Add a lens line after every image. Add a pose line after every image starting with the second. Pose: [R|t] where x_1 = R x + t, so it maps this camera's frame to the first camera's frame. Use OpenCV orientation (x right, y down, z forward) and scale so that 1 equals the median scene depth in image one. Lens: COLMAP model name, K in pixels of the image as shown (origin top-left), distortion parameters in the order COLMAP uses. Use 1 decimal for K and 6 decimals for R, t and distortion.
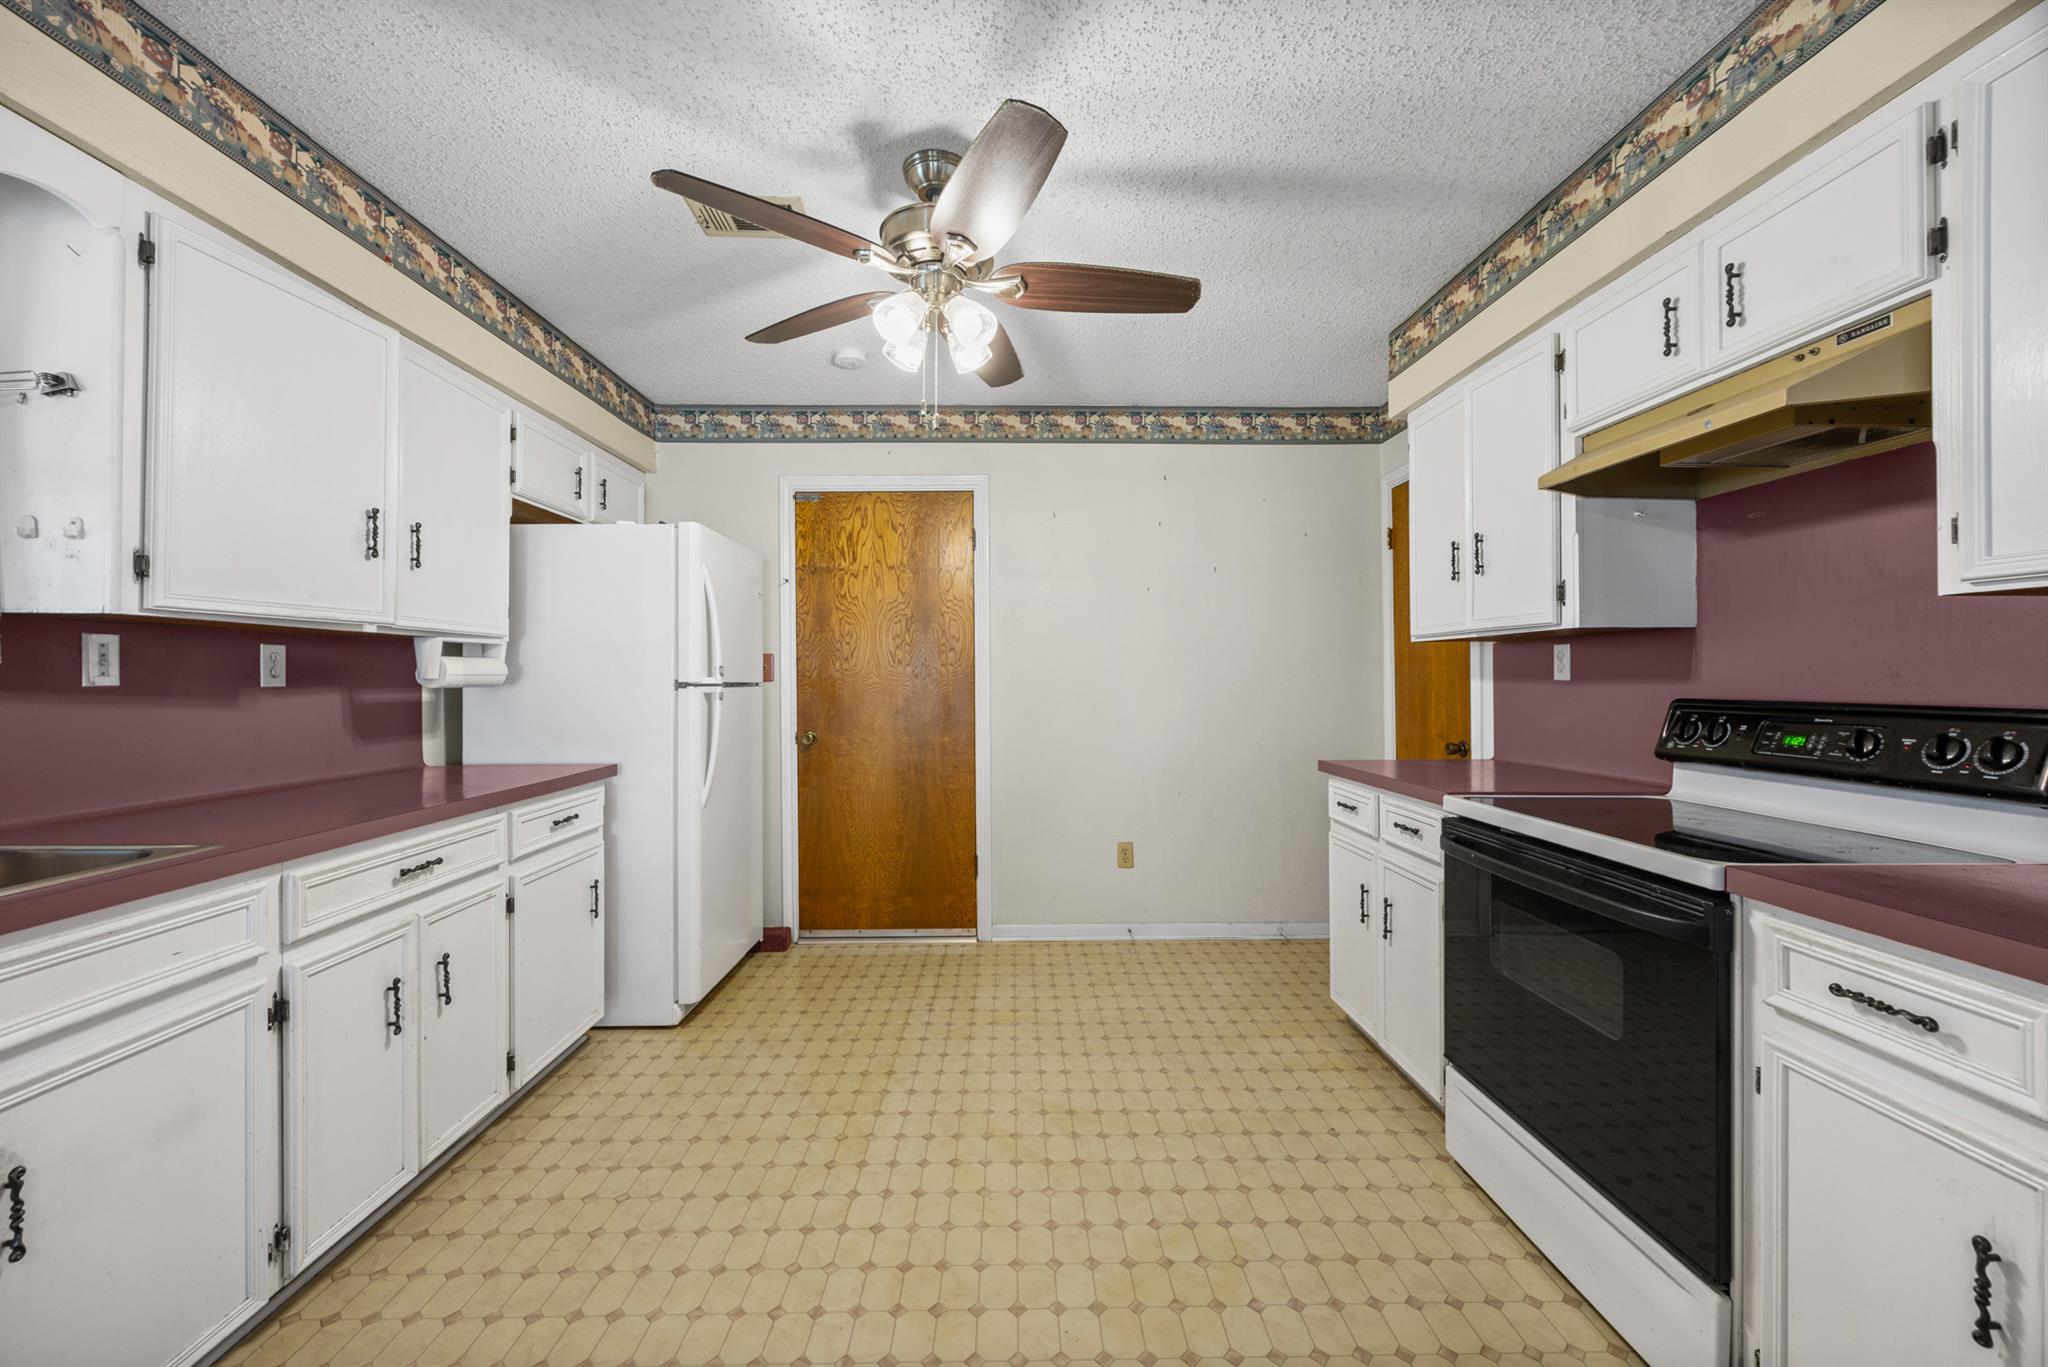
lens RADIAL K [[794.7, 0, 1019.0], [0, 794.7, 676.4], [0, 0, 1]] dist [-0.002996, -0.000509]
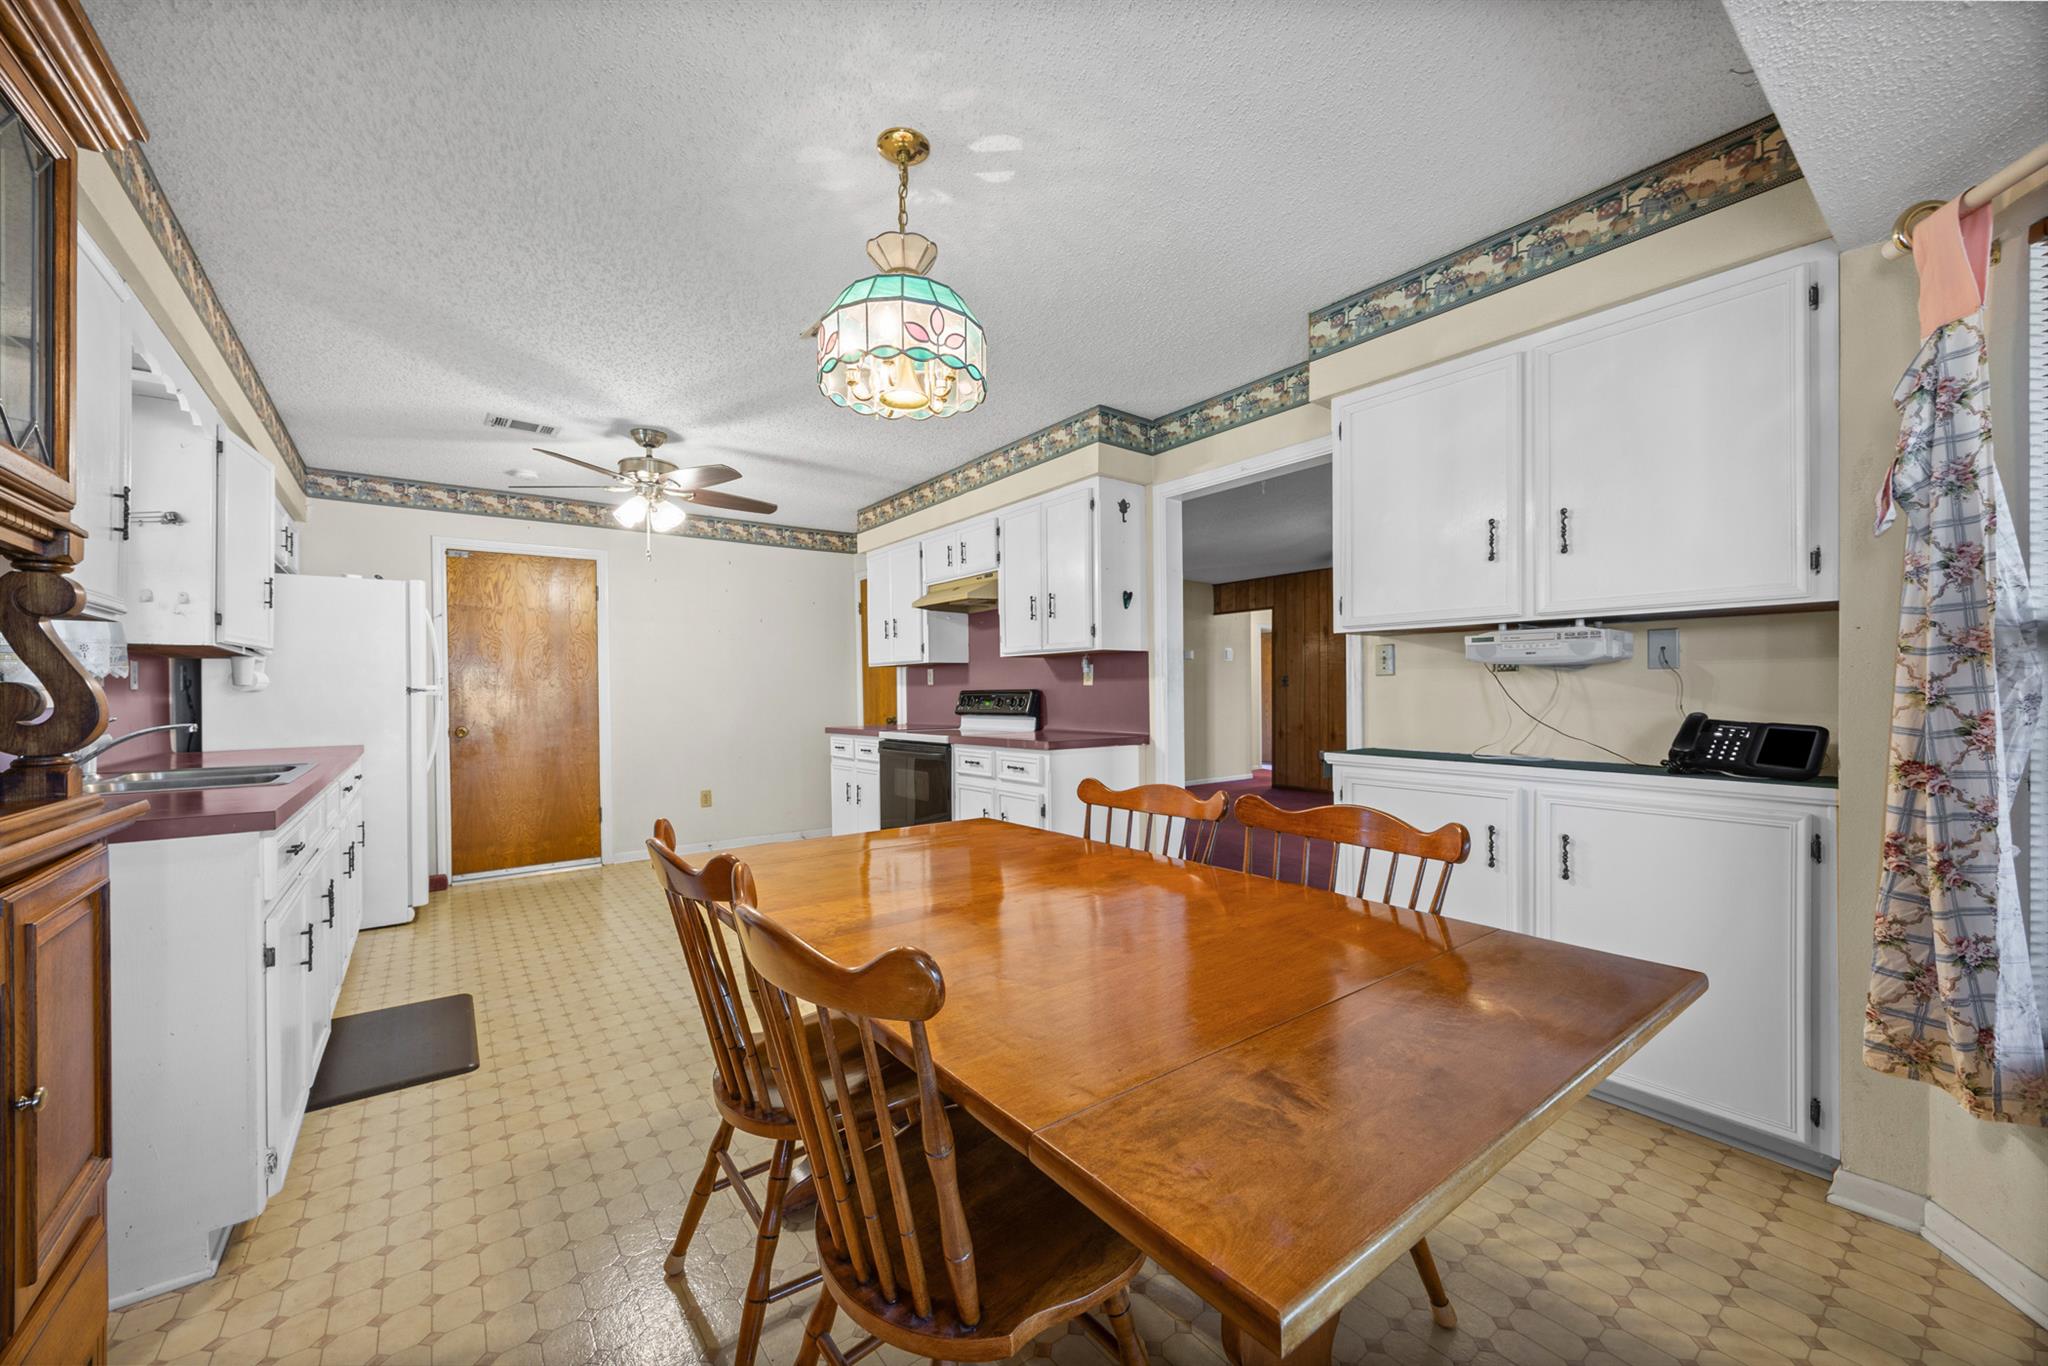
lens RADIAL K [[799.9, 0, 1026.7], [0, 799.9, 695.0], [0, 0, 1]] dist [-0.000638, -0.000259]
pose [[0.806022, -0.008854, 0.591820, -0.399146], [0.009065, 0.999955, 0.002615, 0.027277], [-0.591817, 0.003257, 0.806066, -0.905005]]
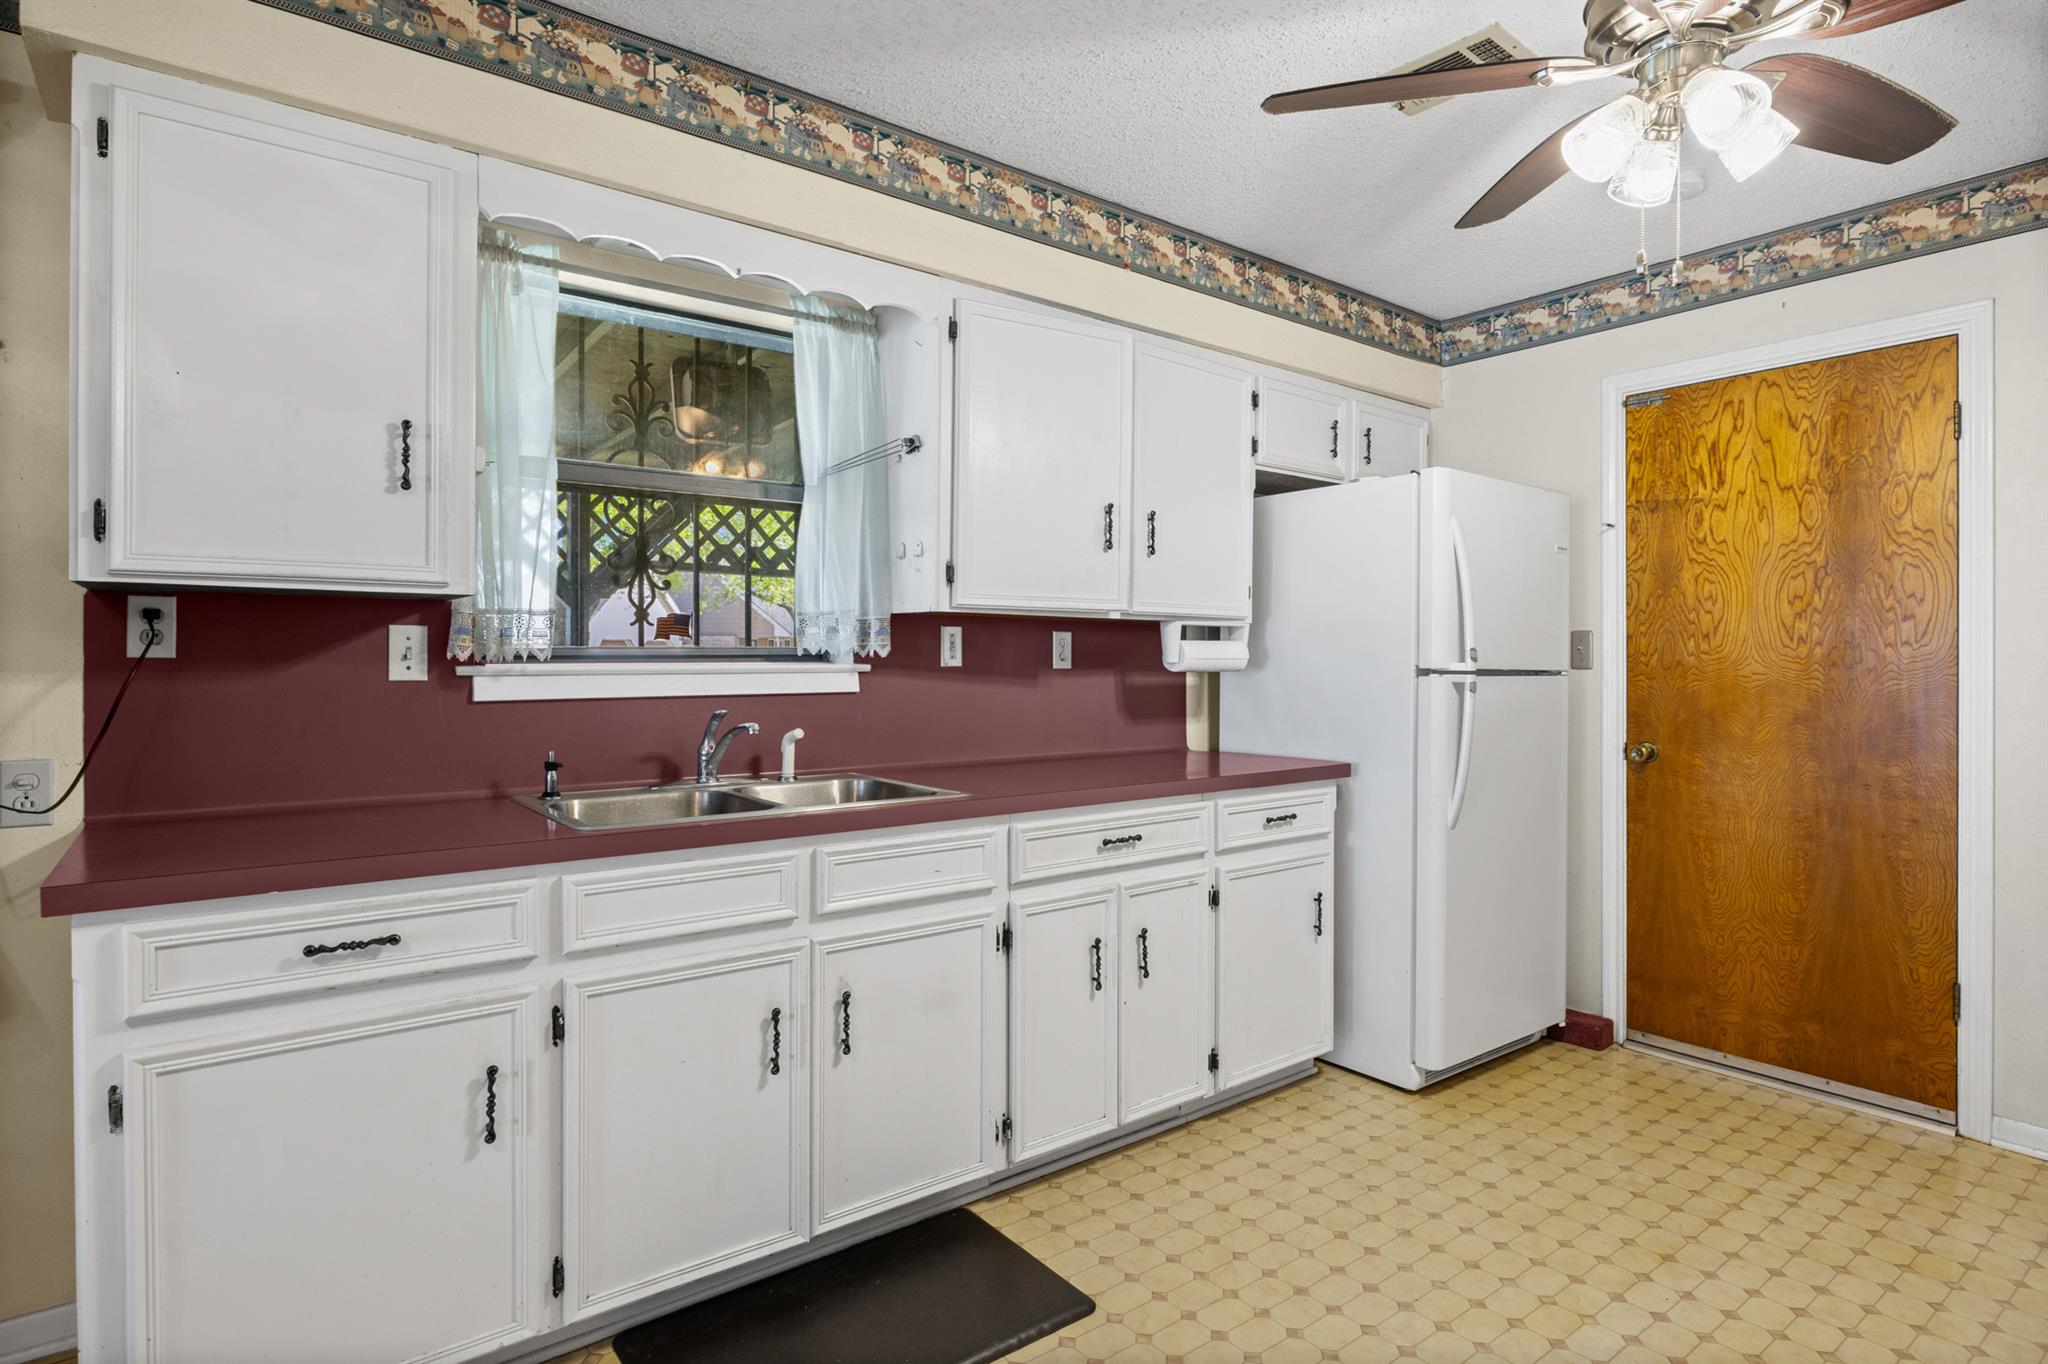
lens RADIAL K [[1060.8, 0, 1013.1], [0, 1060.8, 668.9], [0, 0, 1]] dist [-0.014649, -0.000025]
pose [[0.588738, 0.010240, -0.808259, 0.203627], [-0.004908, 0.999947, 0.009094, -0.000089], [0.808309, -0.001387, 0.588757, 0.034664]]
